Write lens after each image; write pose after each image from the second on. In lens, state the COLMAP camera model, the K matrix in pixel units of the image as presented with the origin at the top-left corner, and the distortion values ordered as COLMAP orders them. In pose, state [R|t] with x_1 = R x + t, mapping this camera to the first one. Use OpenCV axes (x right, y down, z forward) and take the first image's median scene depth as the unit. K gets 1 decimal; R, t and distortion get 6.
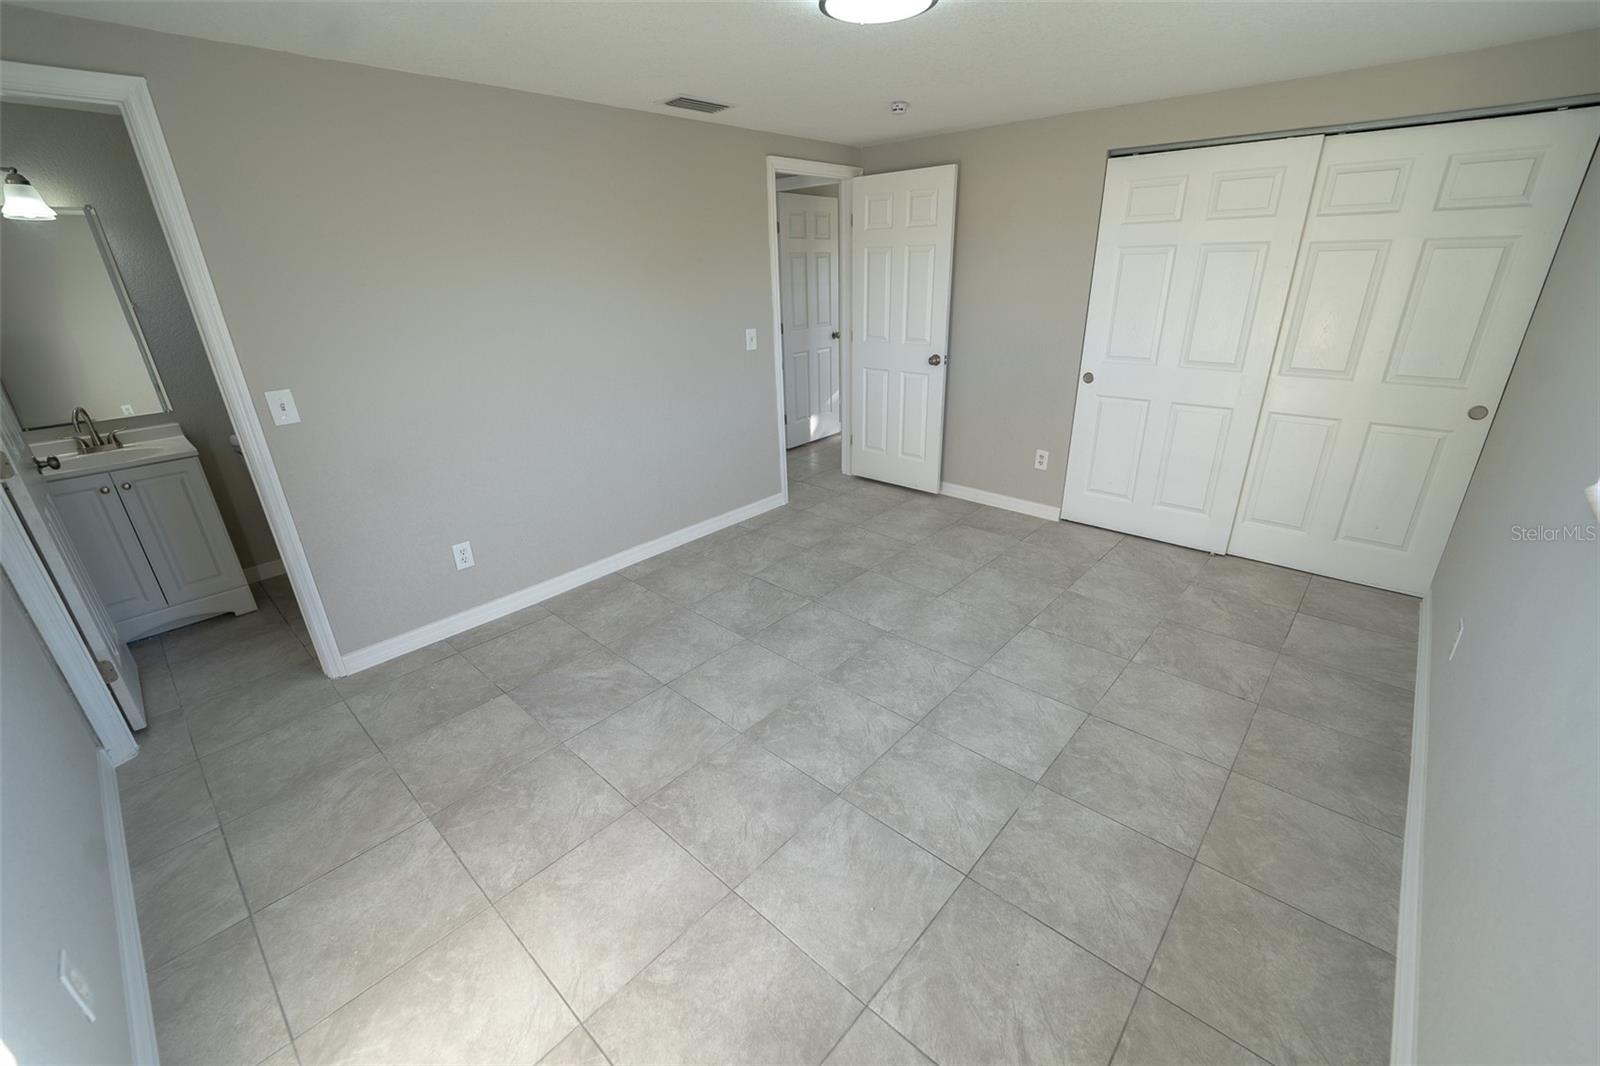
lens RADIAL K [[650.7, 0, 799.2], [0, 650.7, 535.7], [0, 0, 1]] dist [-0.007113, -0.002048]
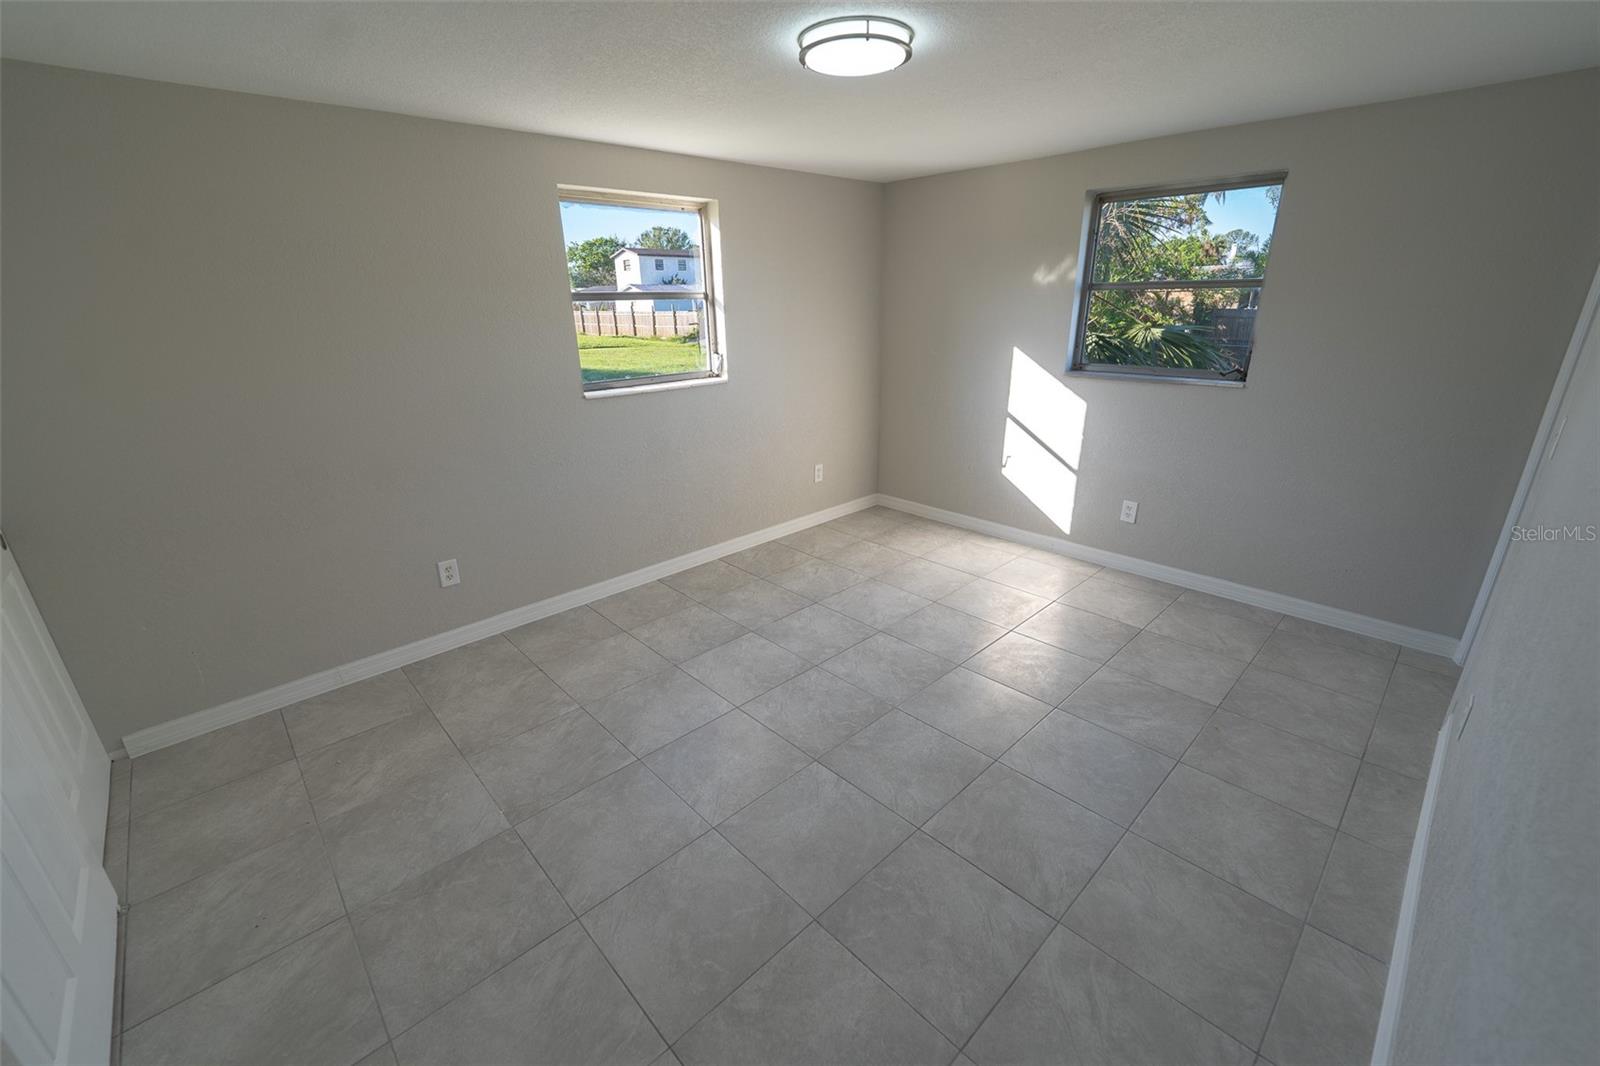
lens RADIAL K [[650.7, 0, 797.0], [0, 650.7, 537.3], [0, 0, 1]] dist [-0.007113, -0.002048]
pose [[-0.996346, 0.017614, 0.083578, 0.104847], [0.069780, 0.732151, 0.677559, -0.693499], [-0.049257, 0.680915, -0.730704, 1.651201]]
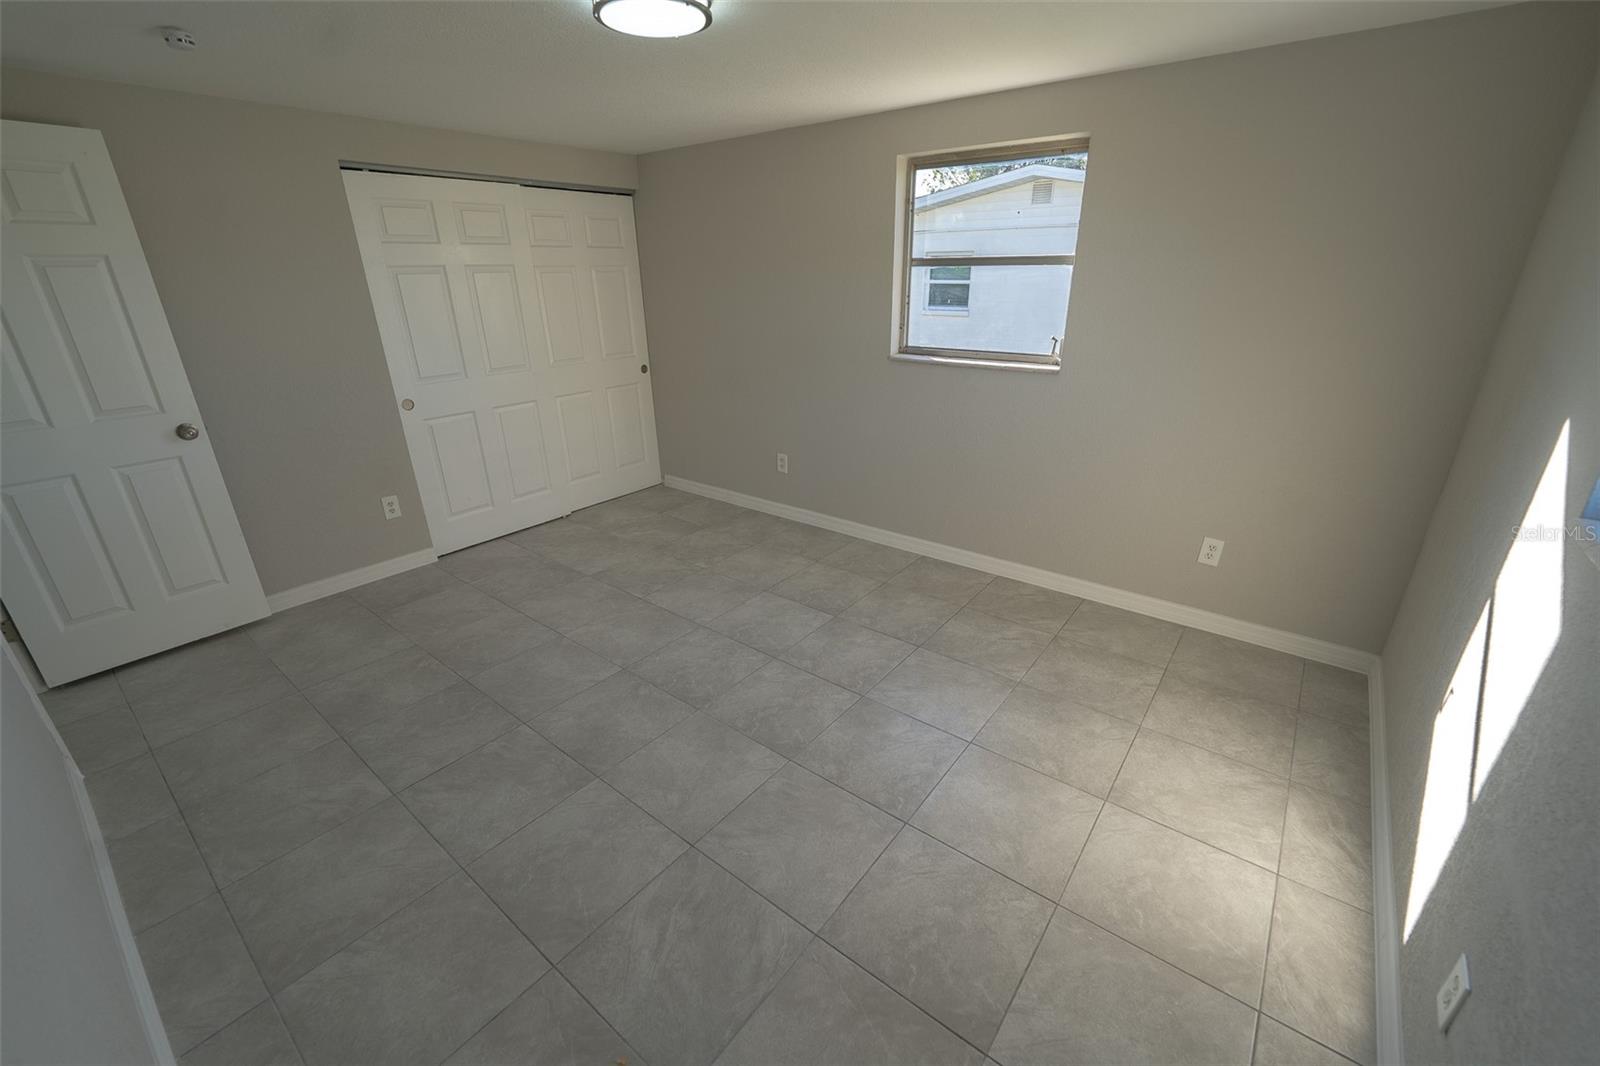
lens RADIAL K [[650.7, 0, 804.9], [0, 650.7, 535.1], [0, 0, 1]] dist [-0.007113, -0.002048]
pose [[-0.075794, -0.351395, 0.933154, -0.810482], [0.396345, 0.848122, 0.351568, -0.282433], [-0.914968, 0.396498, 0.074991, 0.732159]]
